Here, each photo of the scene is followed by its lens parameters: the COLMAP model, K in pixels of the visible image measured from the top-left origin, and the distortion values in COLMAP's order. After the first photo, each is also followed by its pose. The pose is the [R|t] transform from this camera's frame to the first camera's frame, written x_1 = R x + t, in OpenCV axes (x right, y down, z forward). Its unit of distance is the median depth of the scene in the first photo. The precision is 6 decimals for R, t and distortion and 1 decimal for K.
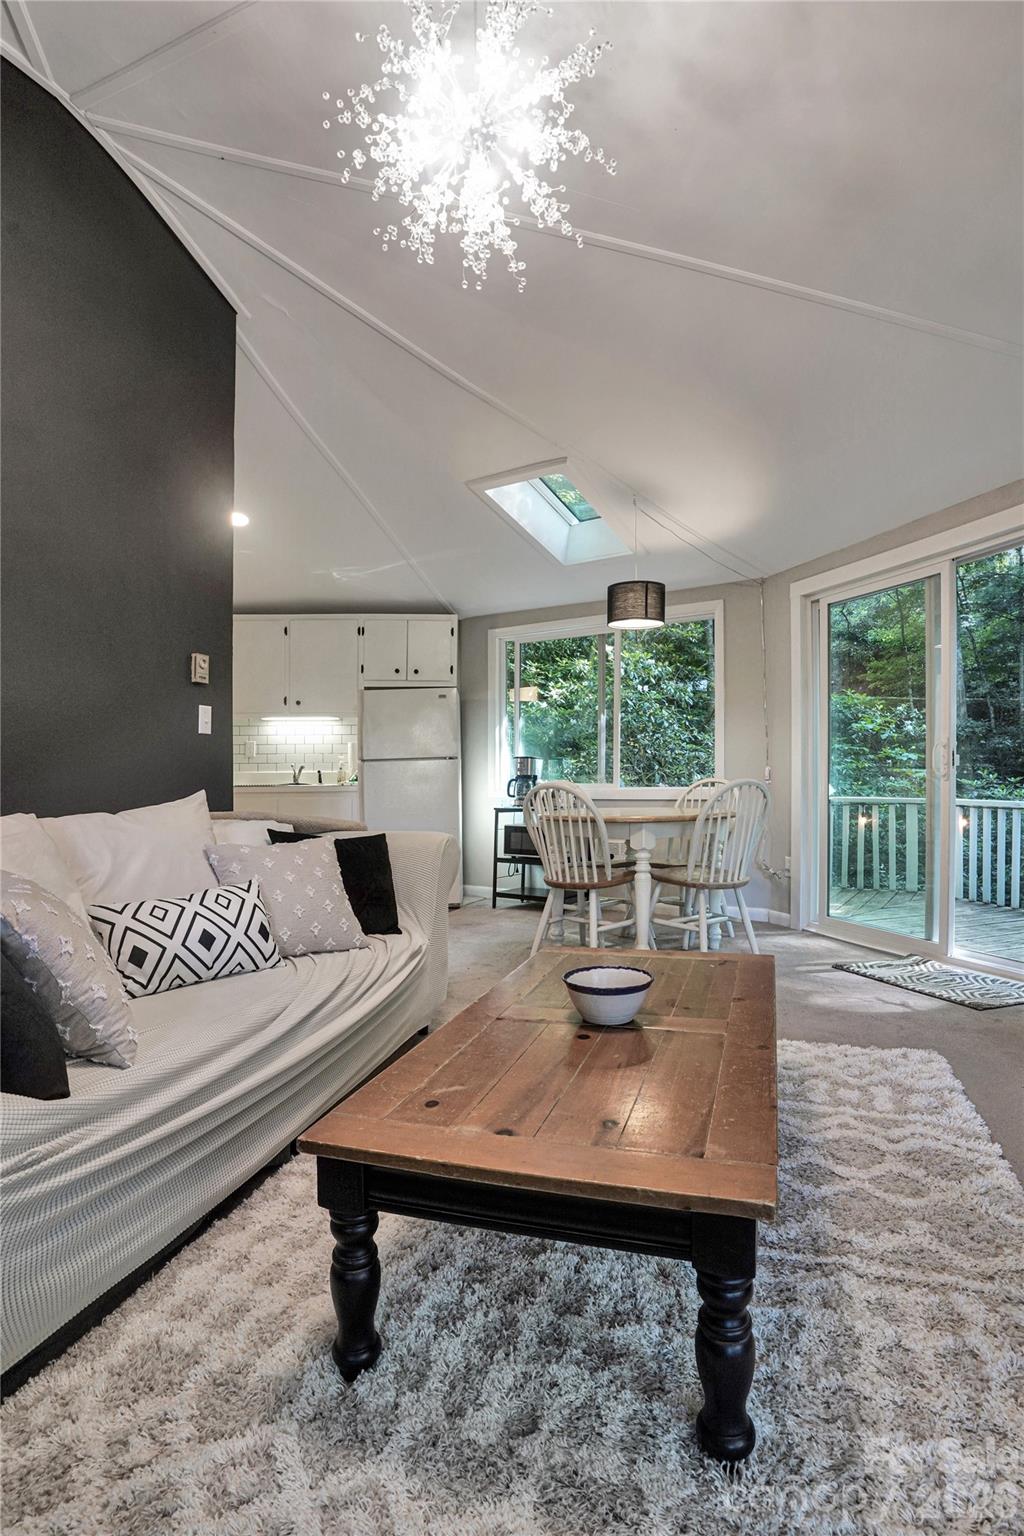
lens RADIAL K [[798.7, 0, 516.0], [0, 798.7, 790.0], [0, 0, 1]] dist [-0.074678, 0.048899]
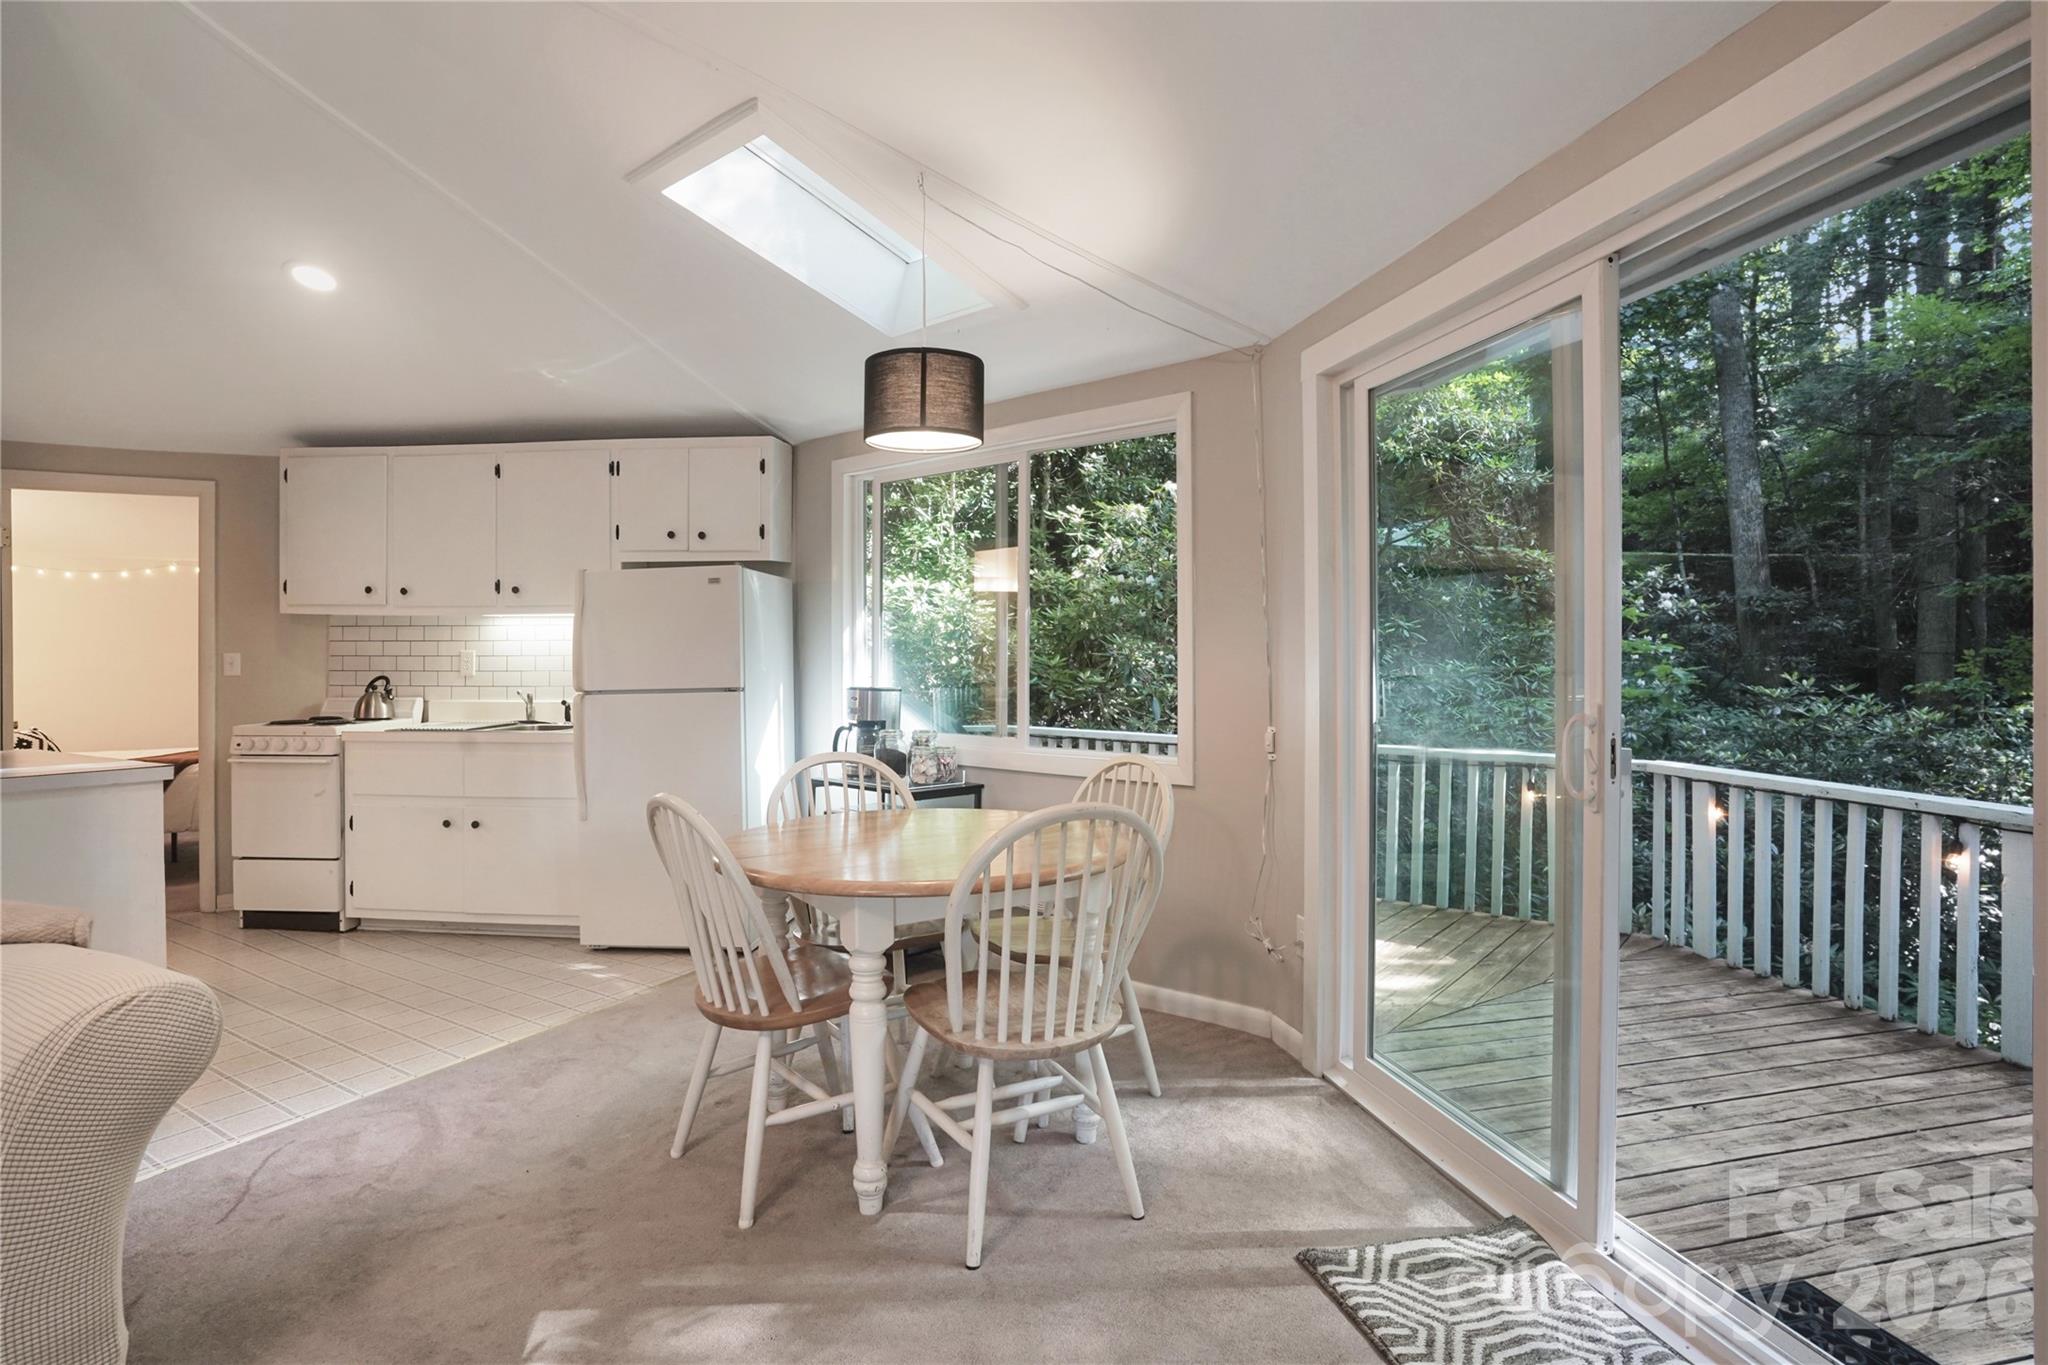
lens RADIAL K [[982.3, 0, 1083.9], [0, 982.3, 643.0], [0, 0, 1]] dist [-0.049971, 0.000432]
pose [[0.992720, 0.005243, -0.120330, 0.287012], [-0.007296, 0.999835, -0.016626, -0.072972], [0.120223, 0.017383, 0.992595, 0.394497]]
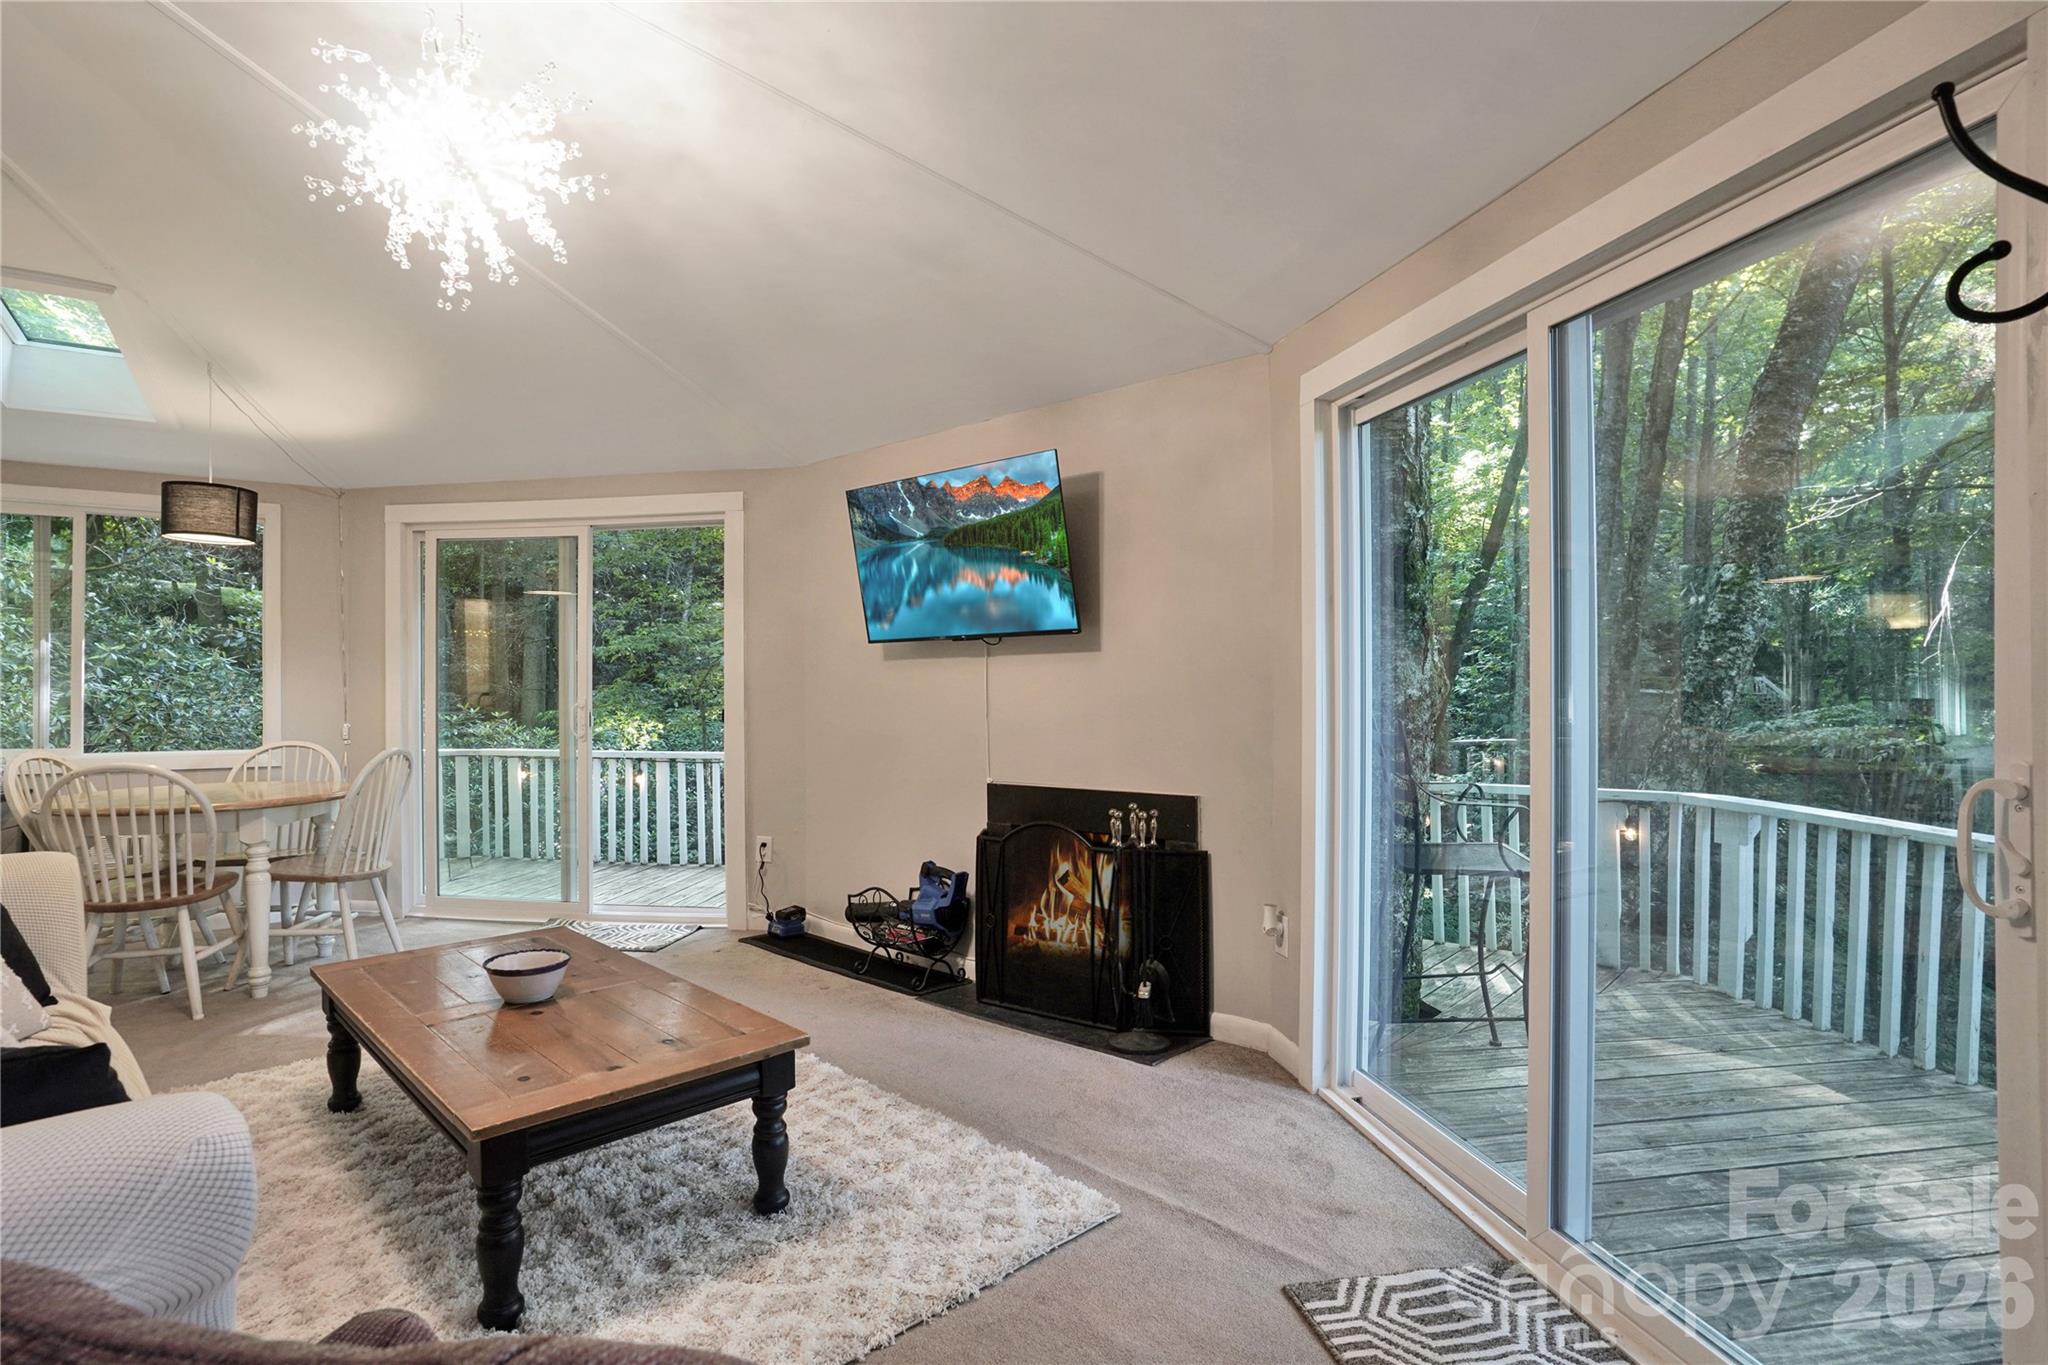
lens RADIAL K [[1065.0, 0, 1058.3], [0, 1065.0, 703.6], [0, 0, 1]] dist [-0.074678, 0.048899]
pose [[0.419019, 0.003990, 0.907969, -0.351424], [0.001244, 0.999987, -0.004968, -0.044627], [-0.907977, 0.003211, 0.419008, -0.108052]]
